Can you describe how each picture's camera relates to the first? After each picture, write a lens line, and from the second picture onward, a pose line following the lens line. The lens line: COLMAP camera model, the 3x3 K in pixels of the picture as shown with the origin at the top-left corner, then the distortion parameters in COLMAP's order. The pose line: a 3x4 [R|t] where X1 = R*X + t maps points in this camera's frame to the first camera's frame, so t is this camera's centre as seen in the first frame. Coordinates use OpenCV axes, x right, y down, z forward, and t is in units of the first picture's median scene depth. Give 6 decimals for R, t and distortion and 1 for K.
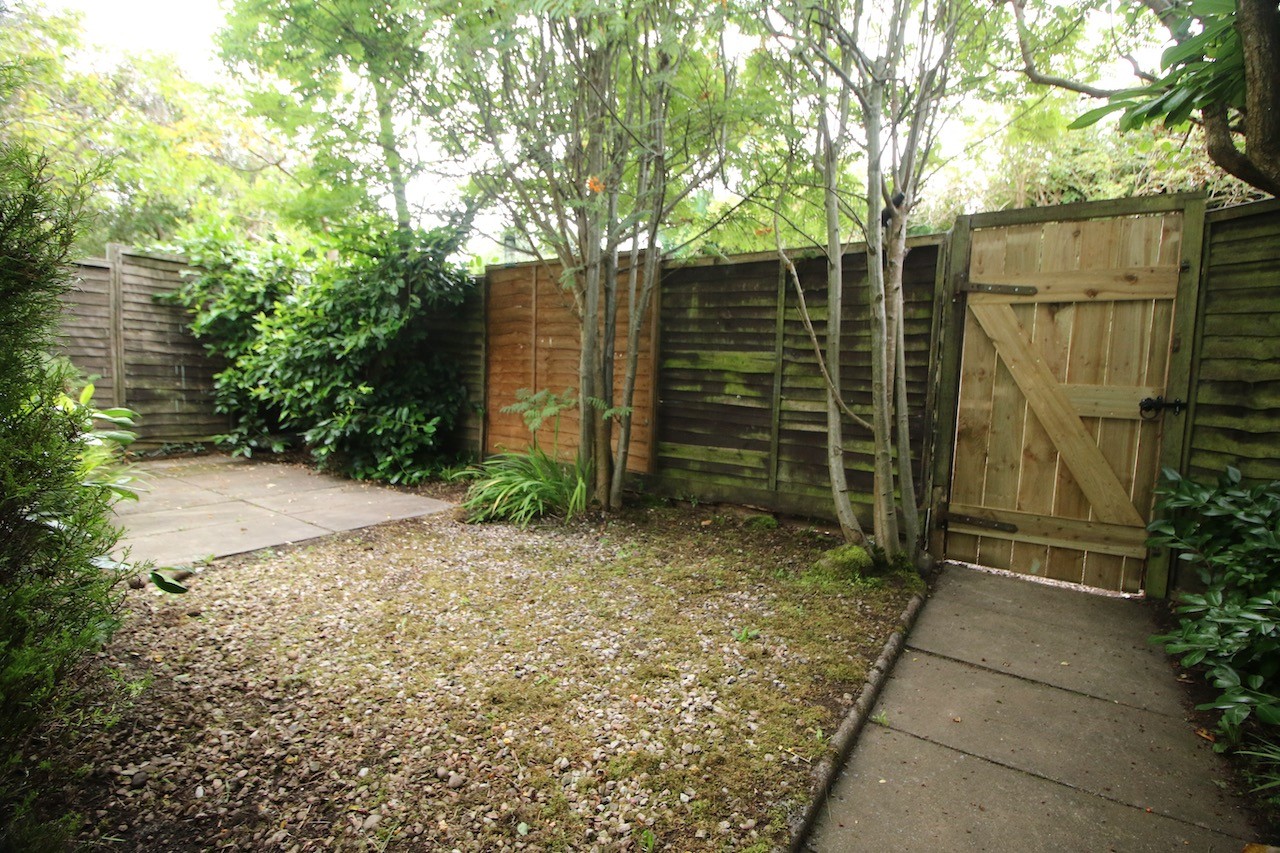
lens RADIAL K [[594.2, 0, 632.5], [0, 594.2, 423.6], [0, 0, 1]] dist [-0.009611, -0.002280]
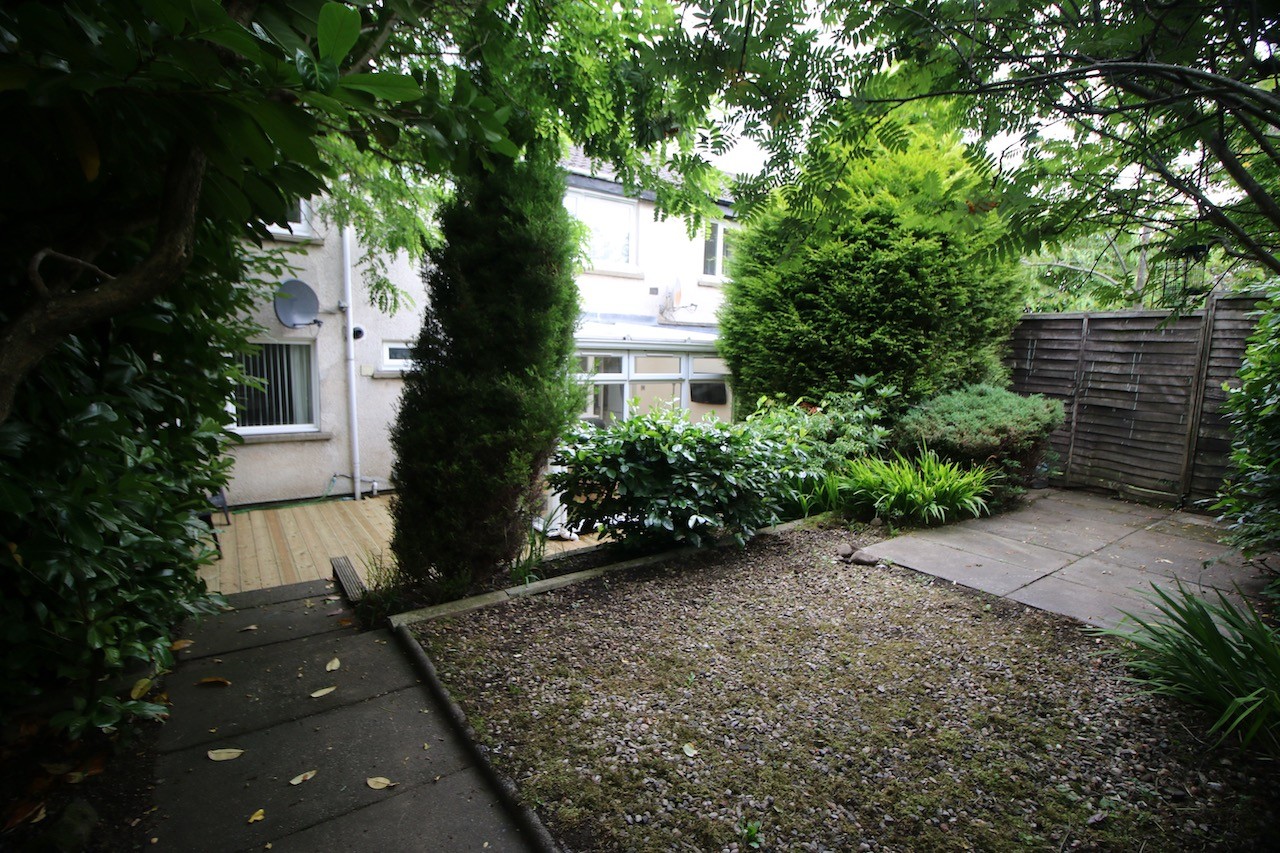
lens RADIAL K [[594.2, 0, 633.9], [0, 594.2, 427.3], [0, 0, 1]] dist [-0.009611, -0.002280]
pose [[-0.342109, 0.079040, -0.936330, 0.393553], [-0.111021, 0.986077, 0.123804, -0.095829], [0.933079, 0.146307, -0.328571, 0.458143]]
